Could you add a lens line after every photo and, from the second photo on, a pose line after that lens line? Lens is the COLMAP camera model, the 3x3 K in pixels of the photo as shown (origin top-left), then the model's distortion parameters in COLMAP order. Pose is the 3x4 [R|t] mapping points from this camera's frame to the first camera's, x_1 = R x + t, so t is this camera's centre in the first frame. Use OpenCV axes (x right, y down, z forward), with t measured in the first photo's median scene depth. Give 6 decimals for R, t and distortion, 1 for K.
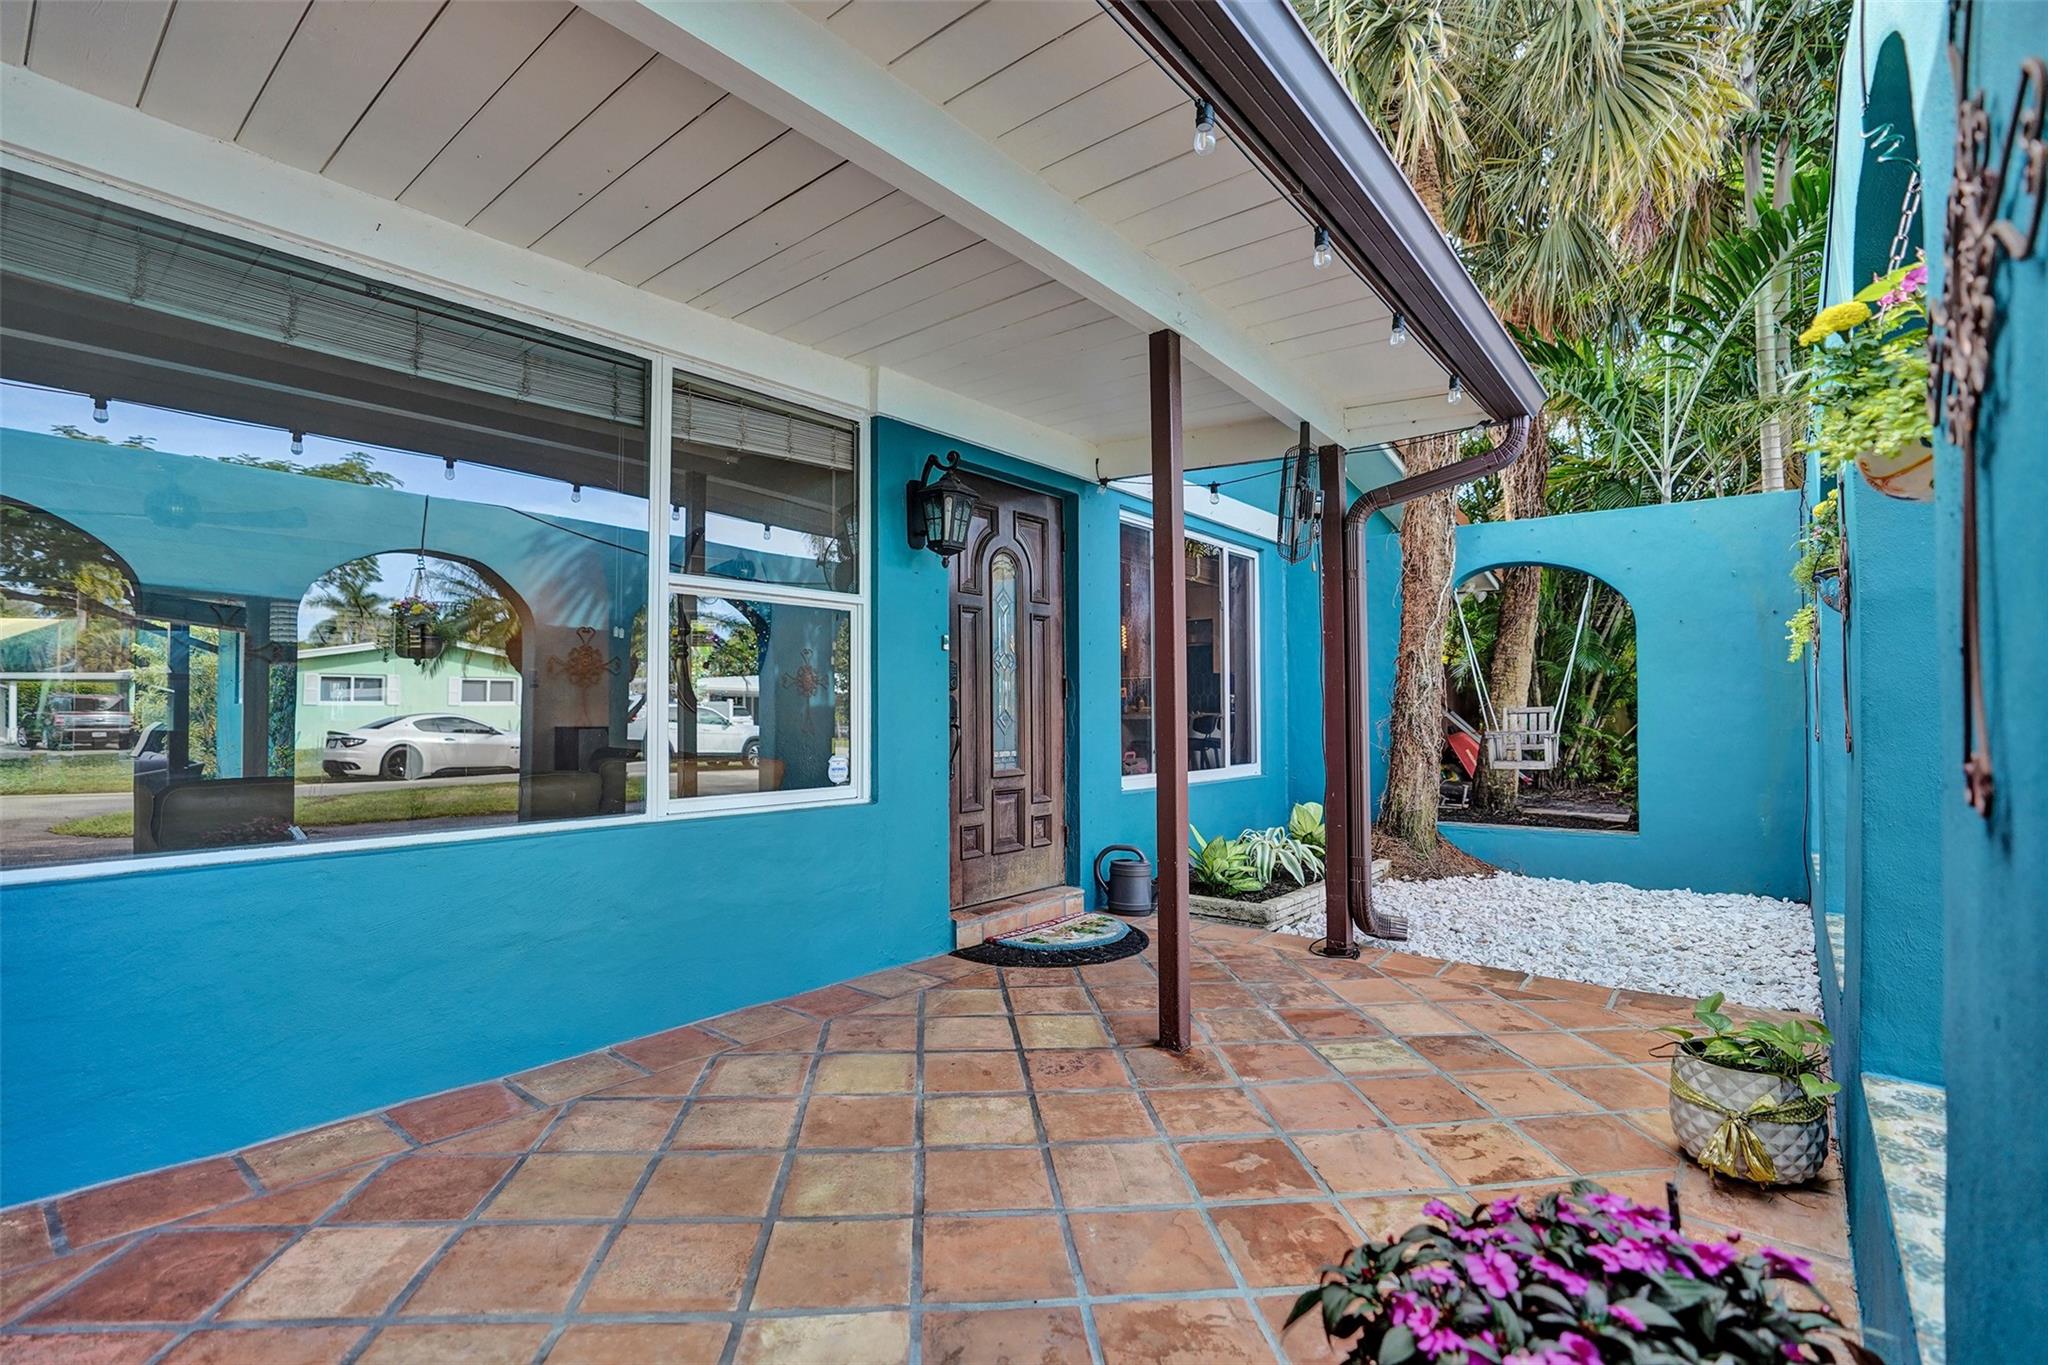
lens RADIAL K [[956.0, 0, 1026.1], [0, 956.0, 692.3], [0, 0, 1]] dist [-0.069514, 0.029457]
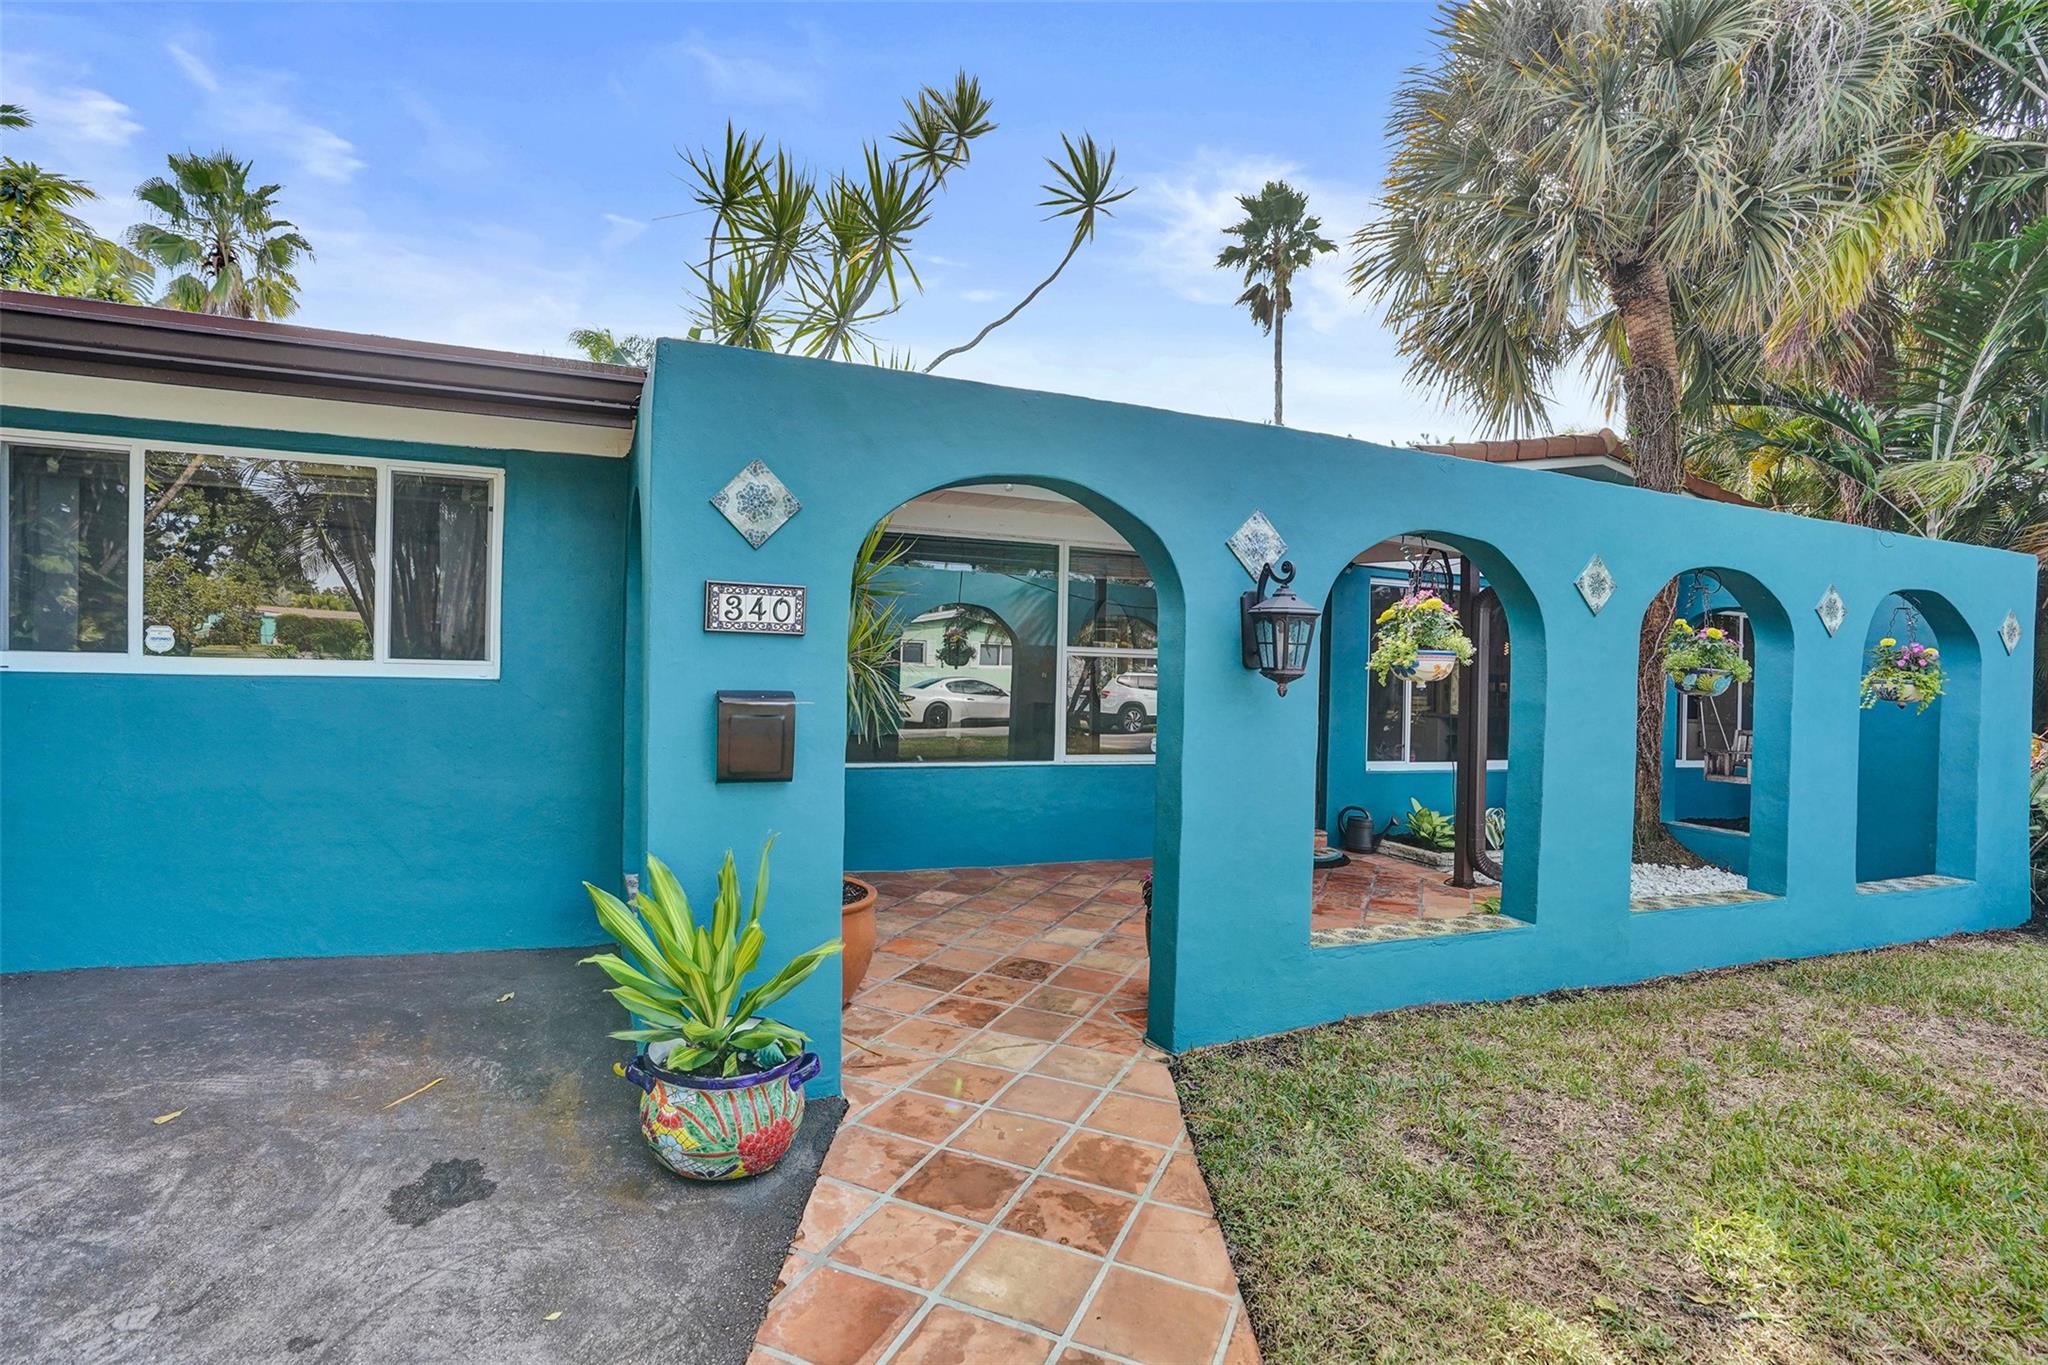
lens RADIAL K [[956.0, 0, 1026.1], [0, 956.0, 692.3], [0, 0, 1]] dist [-0.069514, 0.029457]
pose [[0.879679, 0.034105, -0.474344, 0.351864], [-0.017800, 0.999088, 0.038822, -0.070255], [0.475235, -0.025708, 0.879483, -0.582176]]
